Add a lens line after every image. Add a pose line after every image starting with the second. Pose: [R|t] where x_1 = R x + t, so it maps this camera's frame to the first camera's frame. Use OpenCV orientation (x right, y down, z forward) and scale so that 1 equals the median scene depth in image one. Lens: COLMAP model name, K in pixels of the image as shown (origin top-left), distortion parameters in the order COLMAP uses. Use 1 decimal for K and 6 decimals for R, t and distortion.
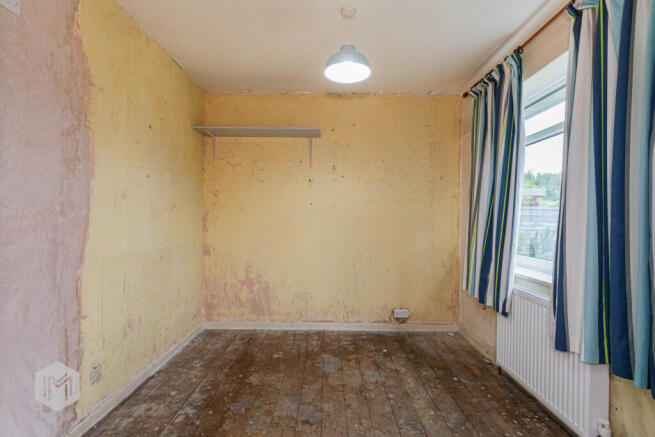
lens RADIAL K [[305.0, 0, 327.3], [0, 305.0, 218.9], [0, 0, 1]] dist [0.002291, 0.000275]
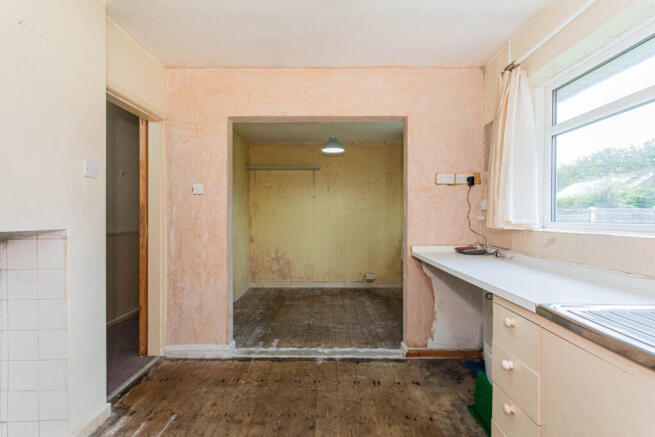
lens RADIAL K [[305.0, 0, 327.2], [0, 305.0, 219.5], [0, 0, 1]] dist [0.002291, 0.000275]
pose [[0.999951, -0.009679, 0.002188, 0.010072], [0.009676, 0.999952, 0.001622, -0.005440], [-0.002203, -0.001600, 0.999996, -0.653591]]
